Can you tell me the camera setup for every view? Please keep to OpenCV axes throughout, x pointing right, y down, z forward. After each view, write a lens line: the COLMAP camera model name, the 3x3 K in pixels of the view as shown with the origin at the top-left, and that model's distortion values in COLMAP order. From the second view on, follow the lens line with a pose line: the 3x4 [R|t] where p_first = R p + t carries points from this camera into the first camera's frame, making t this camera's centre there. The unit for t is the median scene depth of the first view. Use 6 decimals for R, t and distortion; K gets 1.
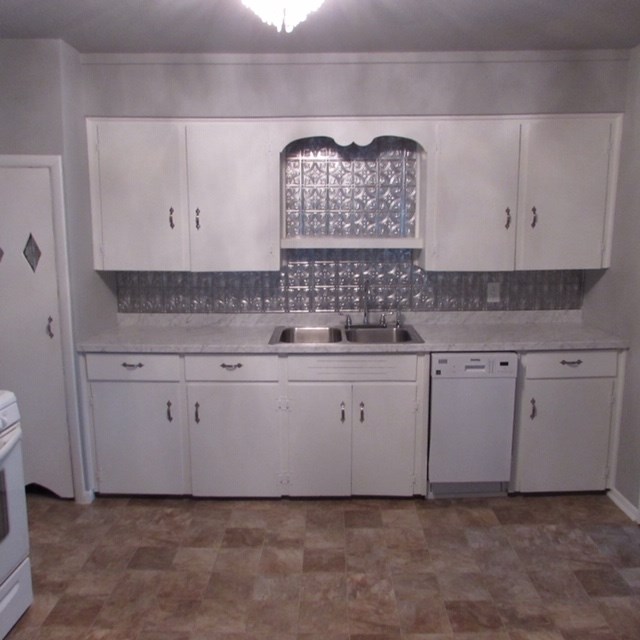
lens RADIAL K [[618.7, 0, 318.7], [0, 618.7, 321.2], [0, 0, 1]] dist [-0.035288, 0.000000]
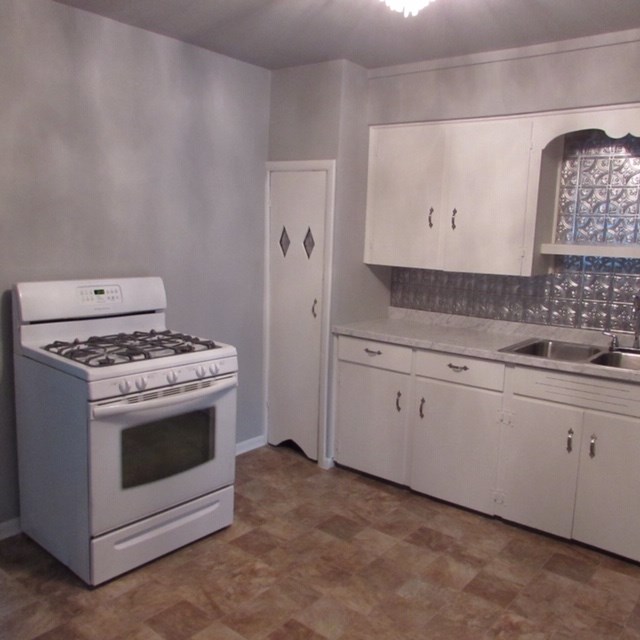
lens RADIAL K [[618.7, 0, 320.7], [0, 618.7, 322.5], [0, 0, 1]] dist [-0.035288, 0.000000]
pose [[0.776987, 0.117247, -0.618501, 0.289196], [-0.137405, 0.990399, 0.015132, 0.016910], [0.614338, 0.073227, 0.785638, 0.090170]]
